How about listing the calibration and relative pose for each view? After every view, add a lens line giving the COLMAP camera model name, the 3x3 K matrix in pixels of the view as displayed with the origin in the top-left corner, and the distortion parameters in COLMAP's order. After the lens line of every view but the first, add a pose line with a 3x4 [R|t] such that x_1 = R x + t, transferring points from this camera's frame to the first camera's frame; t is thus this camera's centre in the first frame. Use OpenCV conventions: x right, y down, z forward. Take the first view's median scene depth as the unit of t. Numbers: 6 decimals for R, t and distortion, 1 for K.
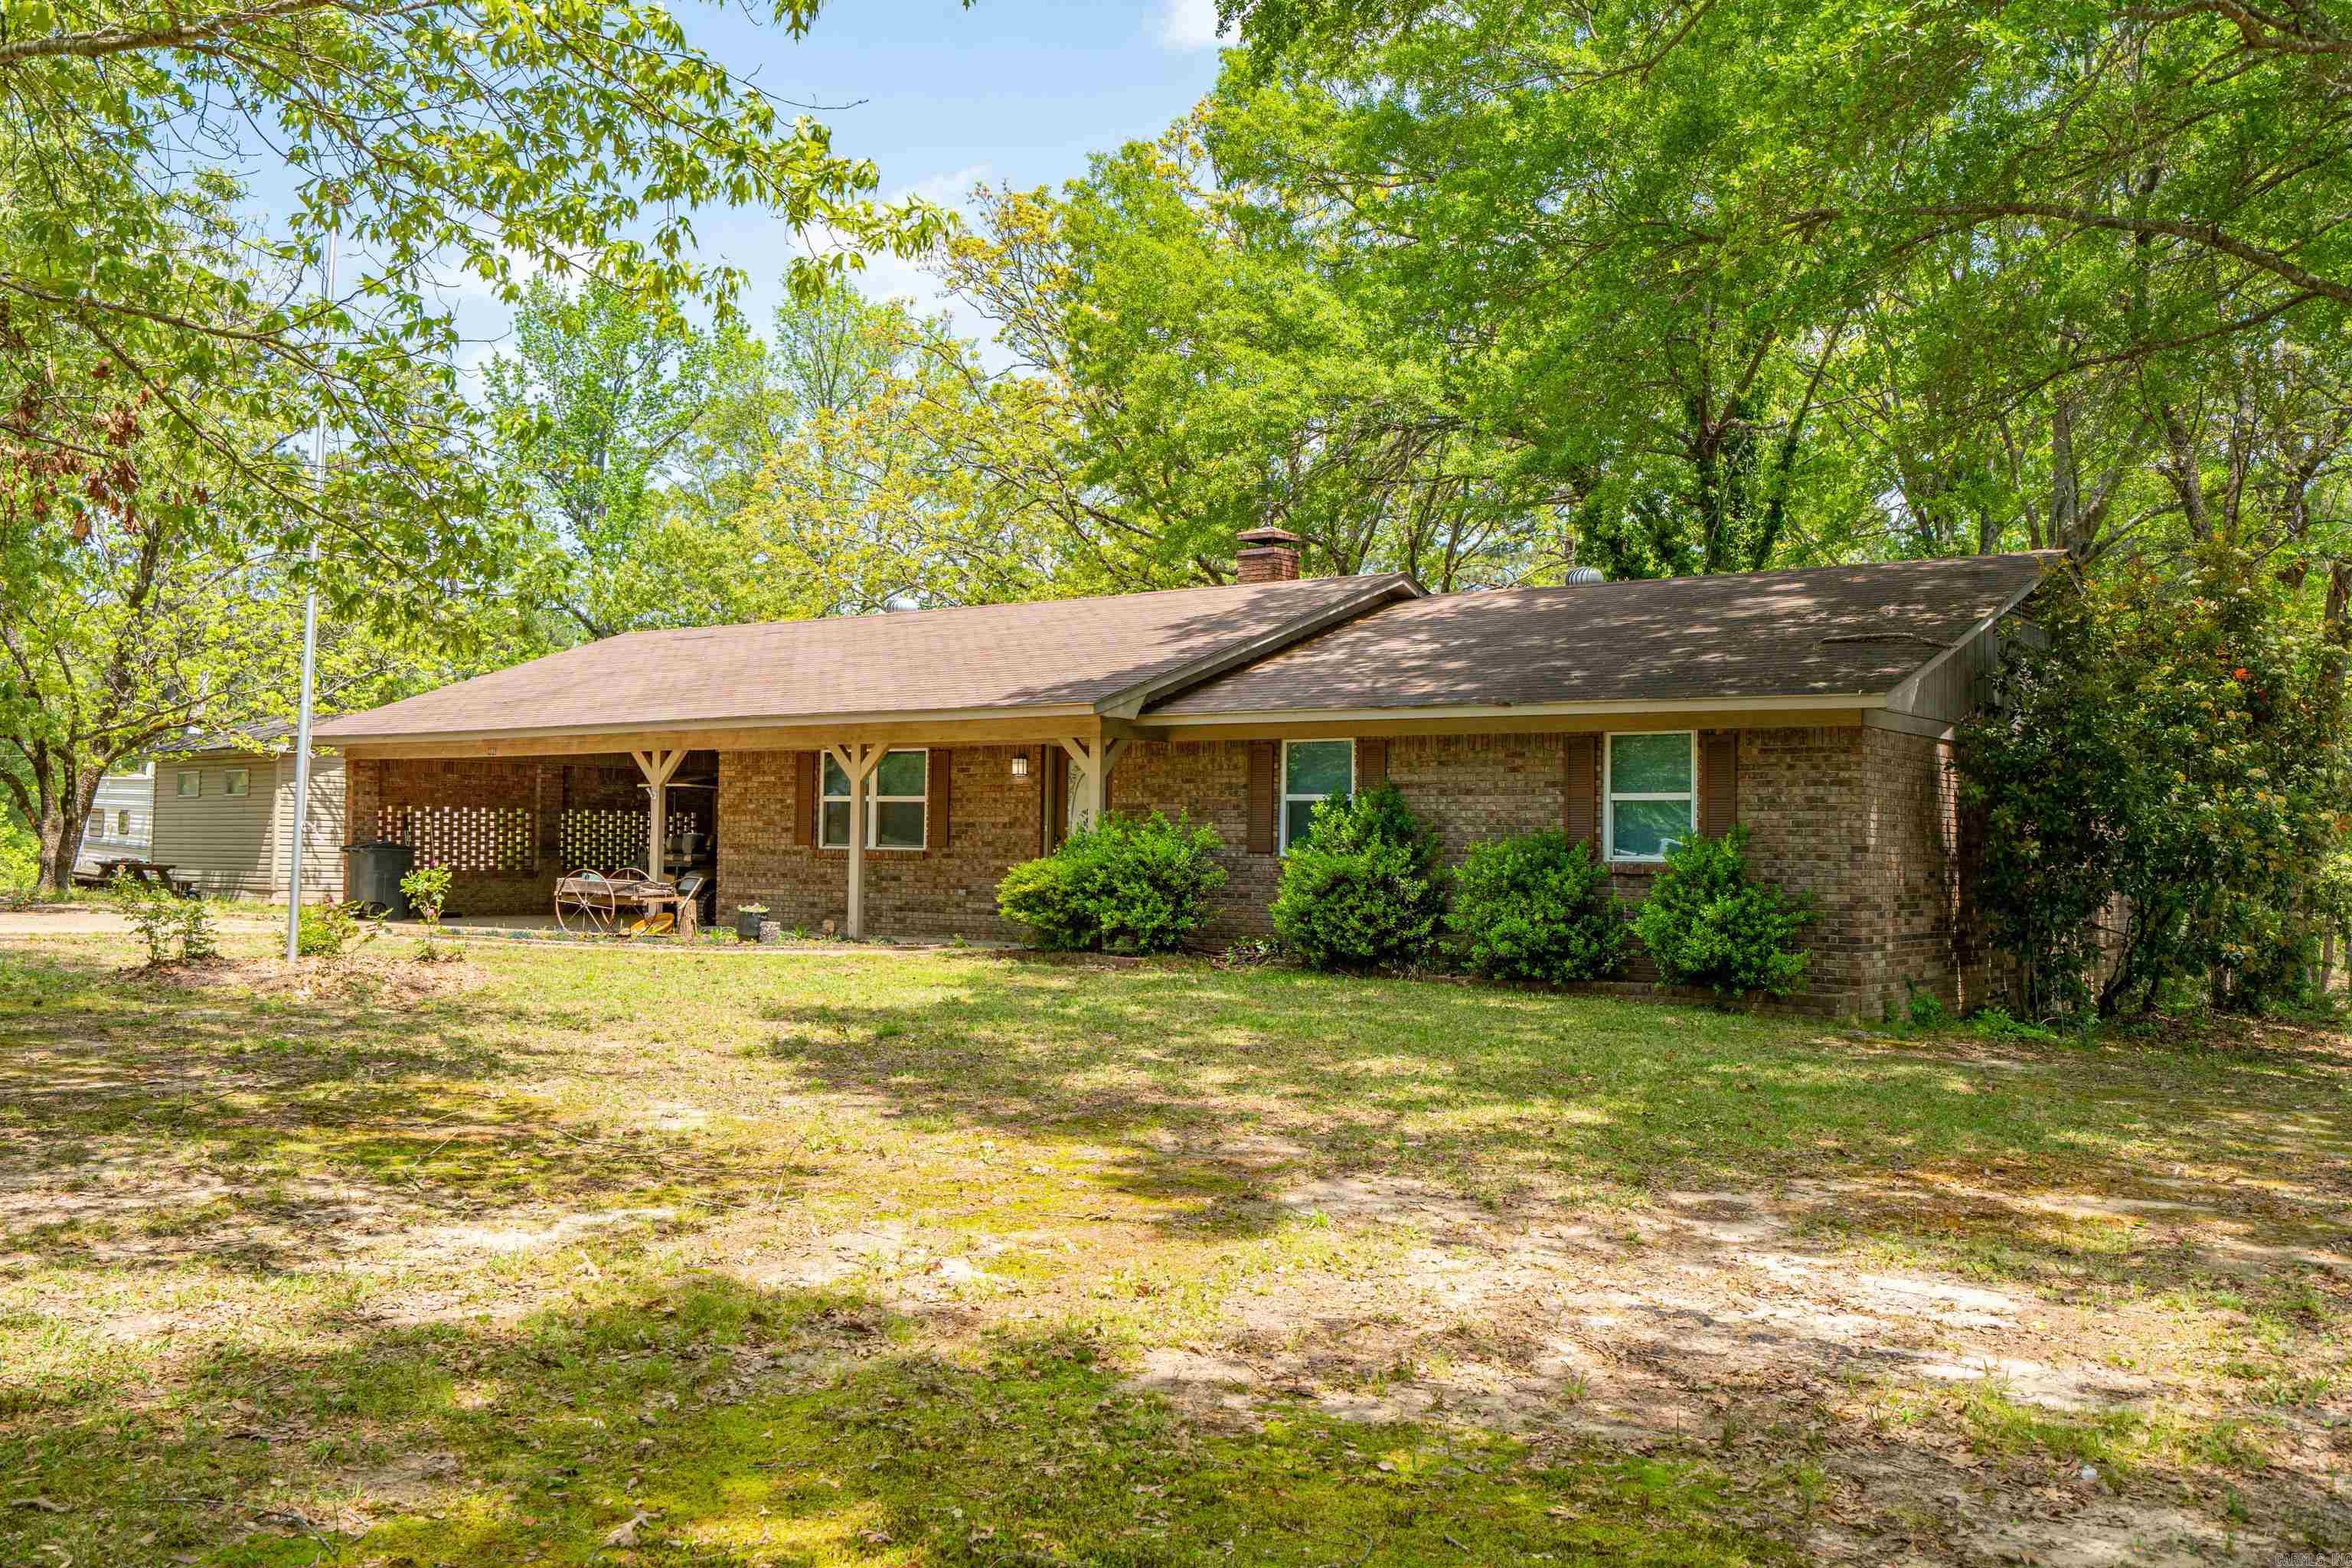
lens RADIAL K [[2165.3, 0, 1175.3], [0, 2165.3, 793.5], [0, 0, 1]] dist [0.015409, 0.000000]
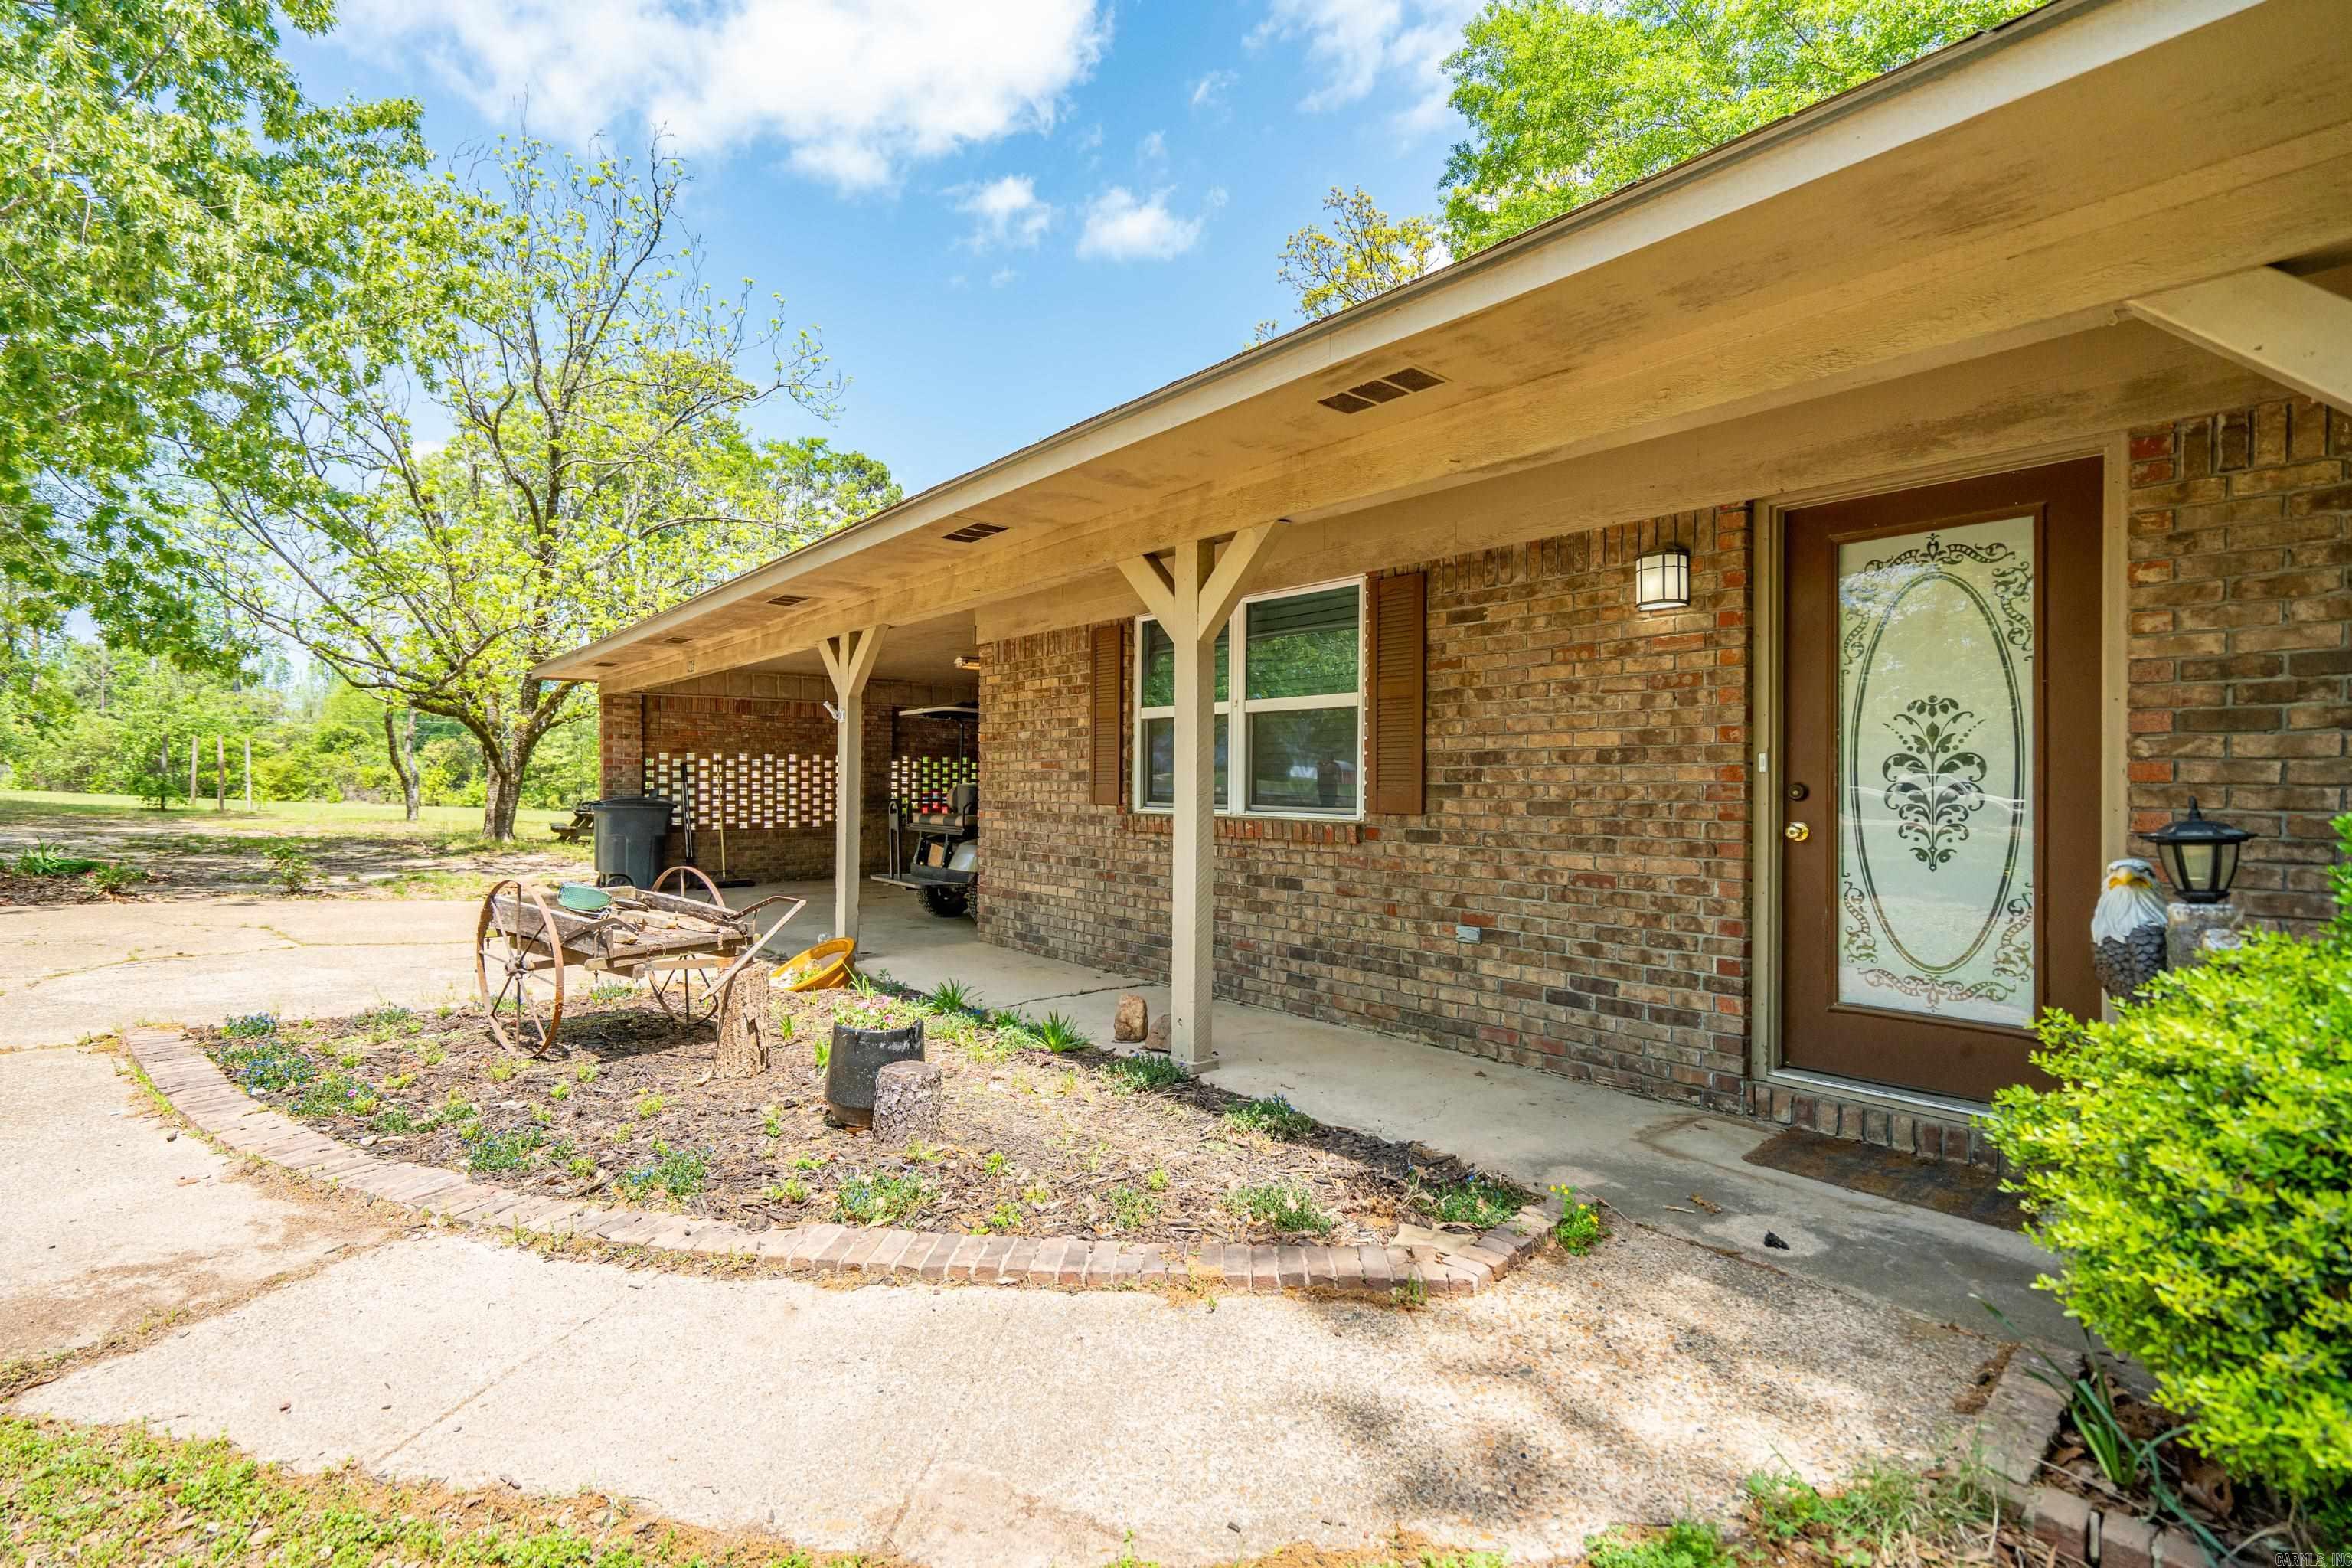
lens RADIAL K [[1081.8, 0, 1172.1], [0, 1081.8, 777.5], [0, 0, 1]] dist [-0.002909, -0.000063]
pose [[0.978350, -0.010293, -0.206701, -0.107771], [0.014069, 0.999760, 0.016806, 0.013759], [0.206479, -0.019351, 0.978260, 0.786558]]
